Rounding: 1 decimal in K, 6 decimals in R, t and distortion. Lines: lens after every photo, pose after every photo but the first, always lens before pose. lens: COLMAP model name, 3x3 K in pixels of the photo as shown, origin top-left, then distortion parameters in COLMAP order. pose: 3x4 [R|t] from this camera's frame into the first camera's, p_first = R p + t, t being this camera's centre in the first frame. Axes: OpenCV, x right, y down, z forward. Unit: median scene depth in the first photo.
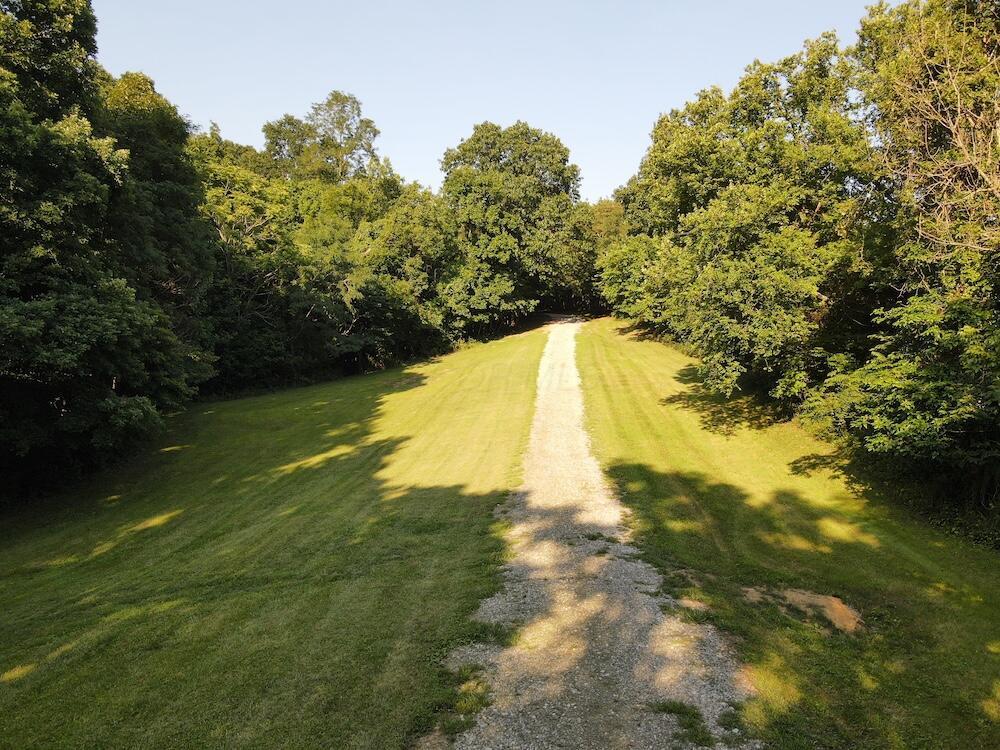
lens RADIAL K [[704.7, 0, 500.0], [0, 704.7, 375.0], [0, 0, 1]] dist [-0.008739, -0.003677]
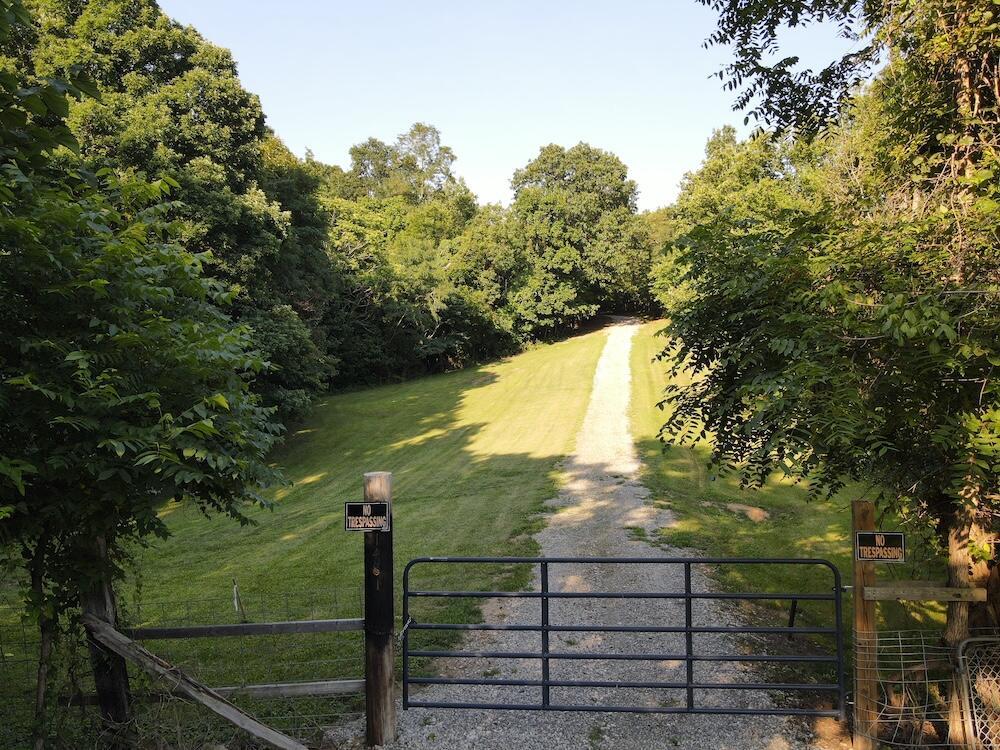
lens RADIAL K [[704.7, 0, 500.0], [0, 704.7, 375.0], [0, 0, 1]] dist [-0.008739, -0.003677]
pose [[0.995498, -0.002080, -0.094765, 0.005229], [0.002379, 0.999993, 0.003036, -0.000545], [0.094758, -0.003247, 0.995495, -0.134345]]
